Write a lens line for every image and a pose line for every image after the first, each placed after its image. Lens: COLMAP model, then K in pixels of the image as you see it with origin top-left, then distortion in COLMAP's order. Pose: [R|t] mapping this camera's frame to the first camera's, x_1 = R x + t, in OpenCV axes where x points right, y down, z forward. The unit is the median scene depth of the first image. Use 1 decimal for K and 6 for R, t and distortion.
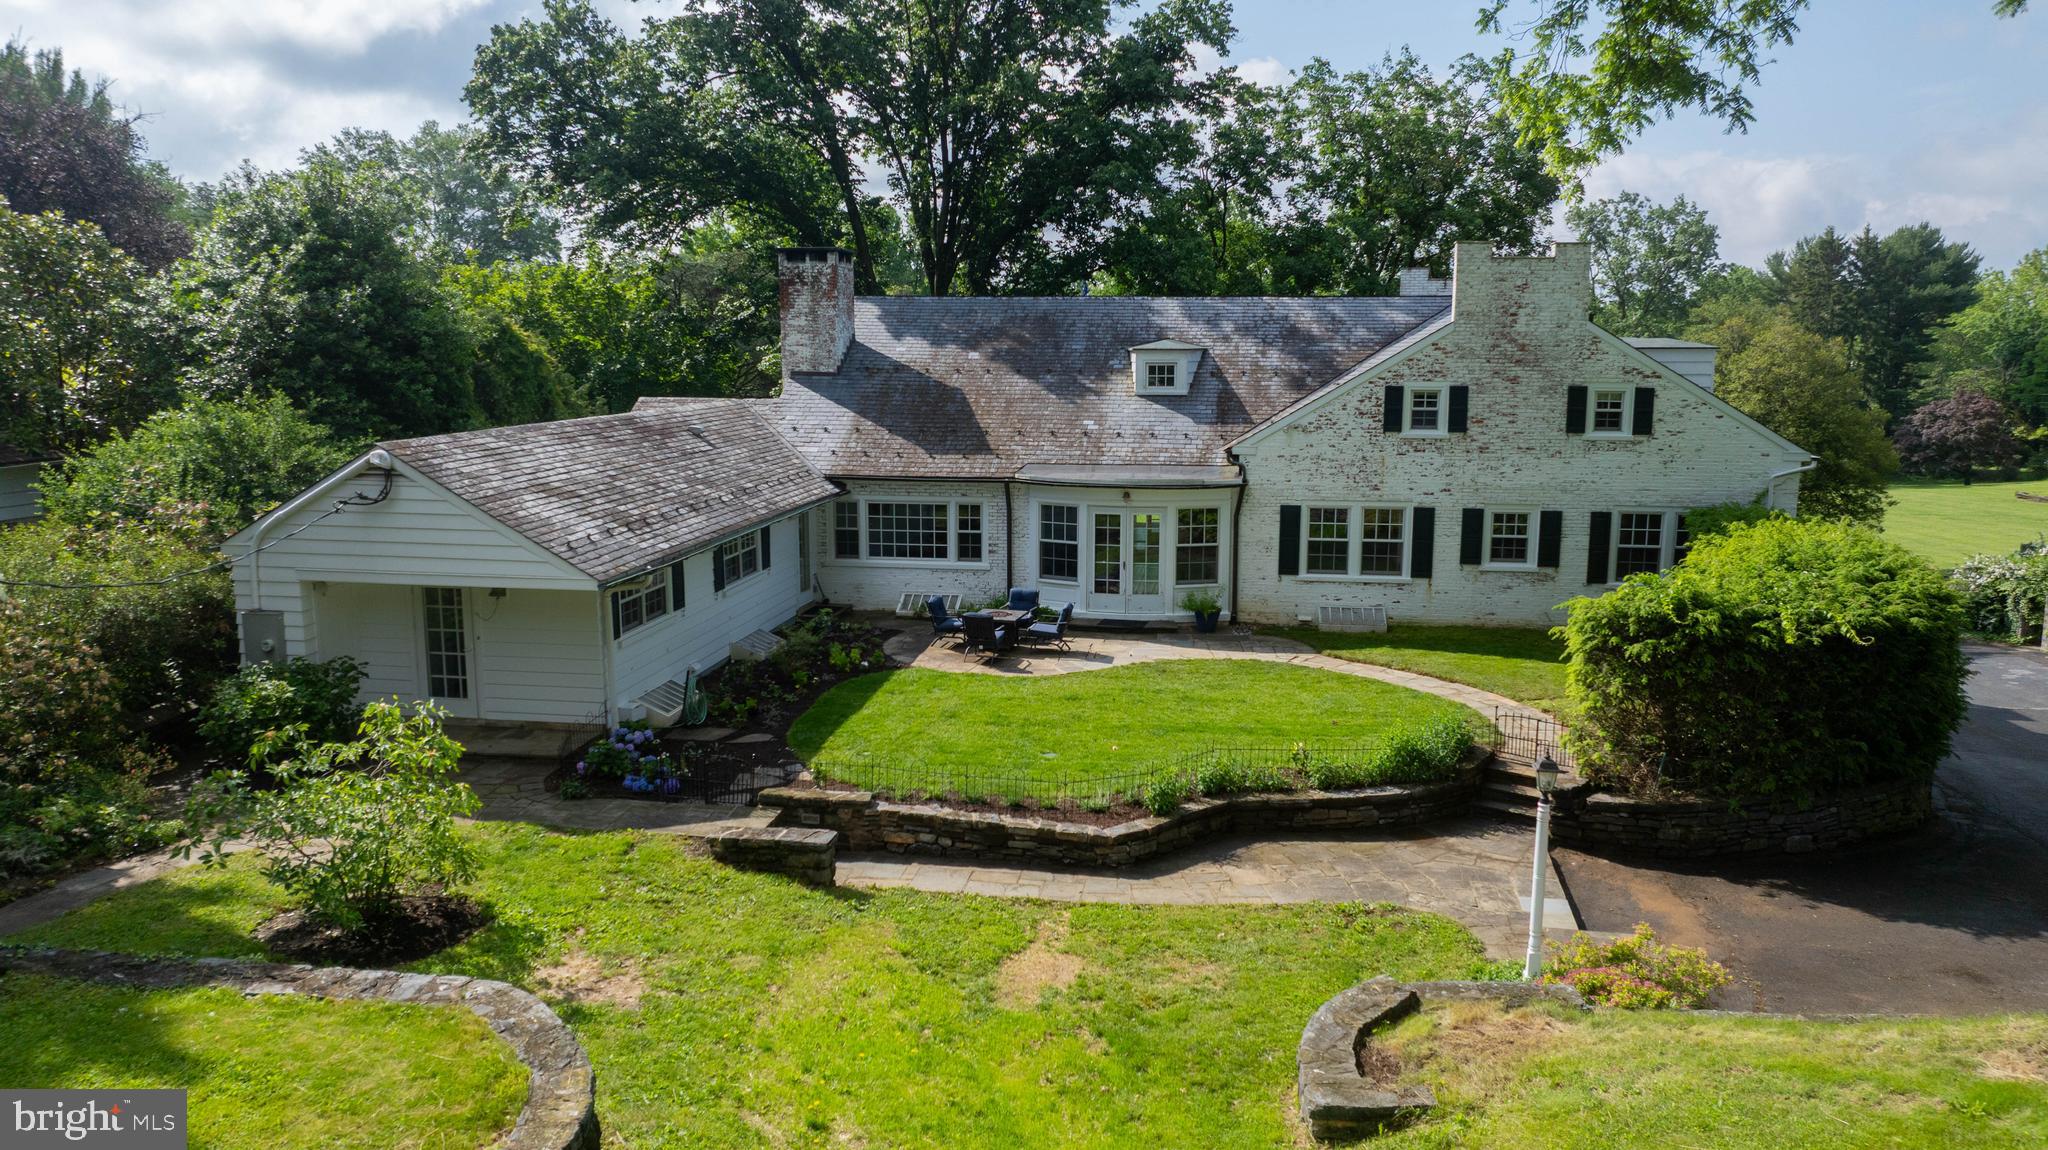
lens RADIAL K [[1443.8, 0, 1023.5], [0, 1443.8, 570.5], [0, 0, 1]] dist [-0.025499, 0.016179]
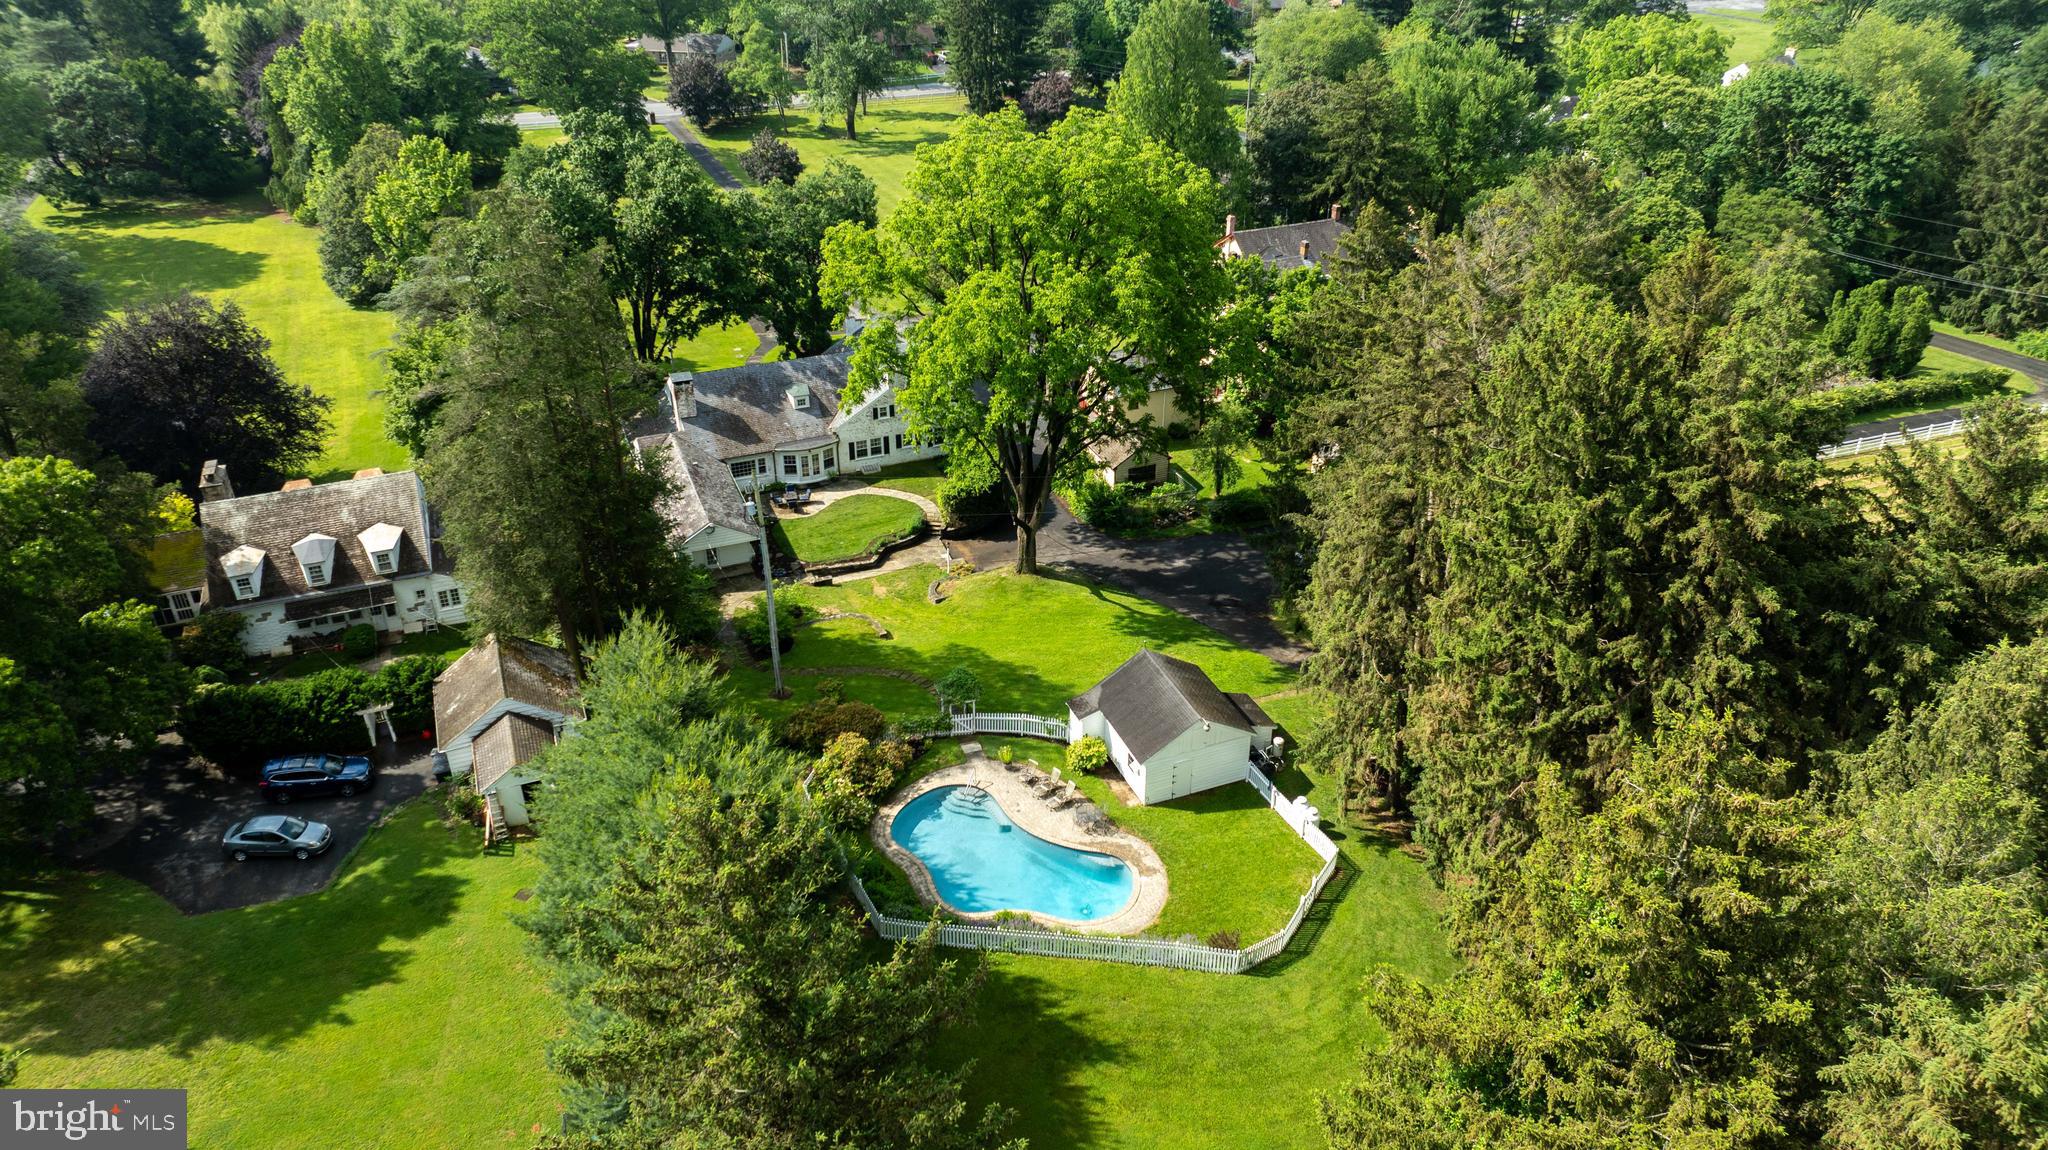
lens RADIAL K [[1443.8, 0, 1030.6], [0, 1443.8, 580.6], [0, 0, 1]] dist [-0.025499, 0.016179]
pose [[0.857491, -0.270832, 0.437446, -1.109048], [0.085748, 0.913575, 0.397527, -1.131176], [-0.507303, -0.303366, 0.806606, -2.258336]]
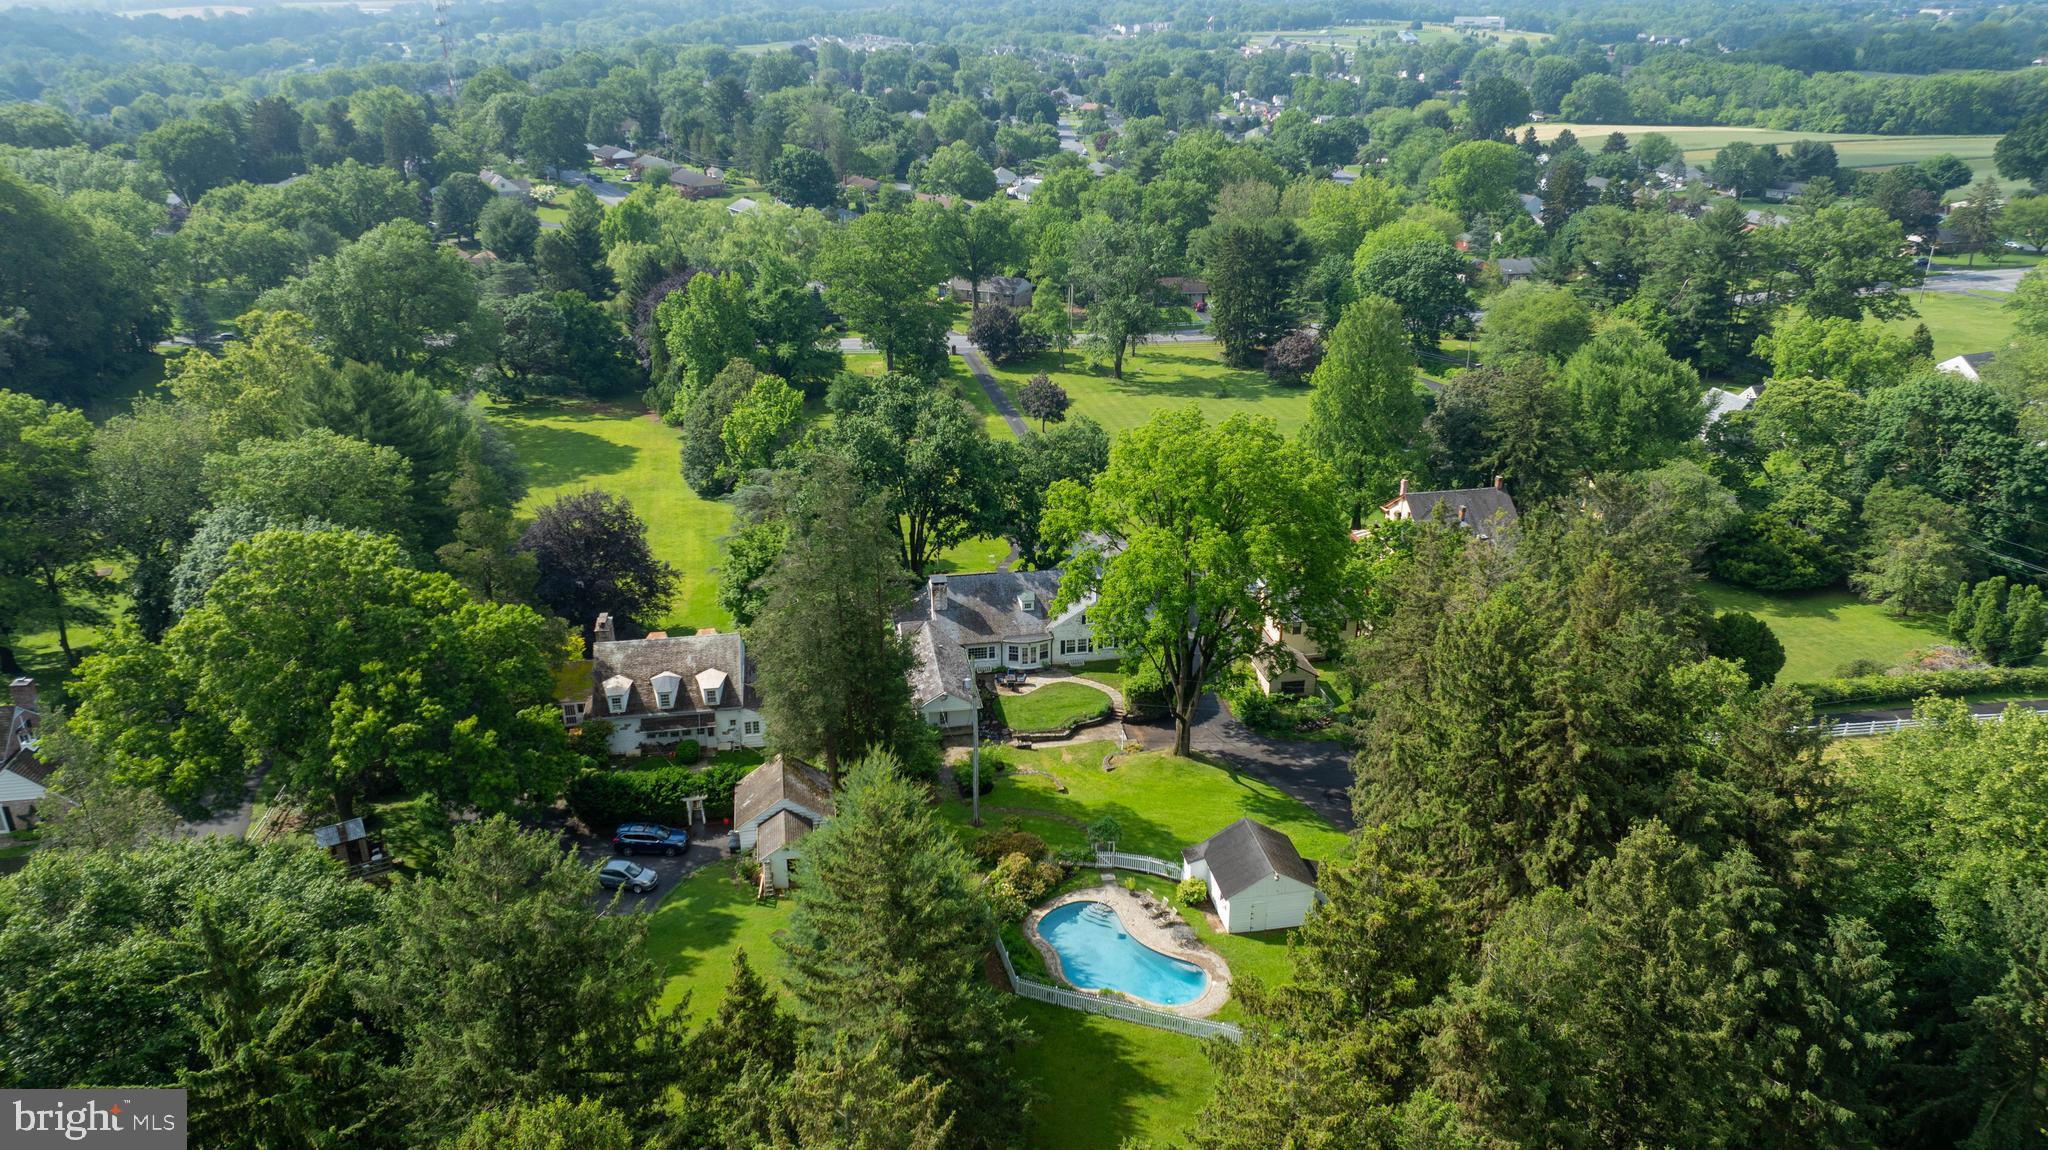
lens RADIAL K [[1443.8, 0, 1036.7], [0, 1443.8, 568.2], [0, 0, 1]] dist [-0.025499, 0.016179]
pose [[0.943795, -0.131772, 0.303129, -1.261040], [0.055062, 0.966961, 0.248908, -1.422142], [-0.325913, -0.218228, 0.919868, -3.163614]]
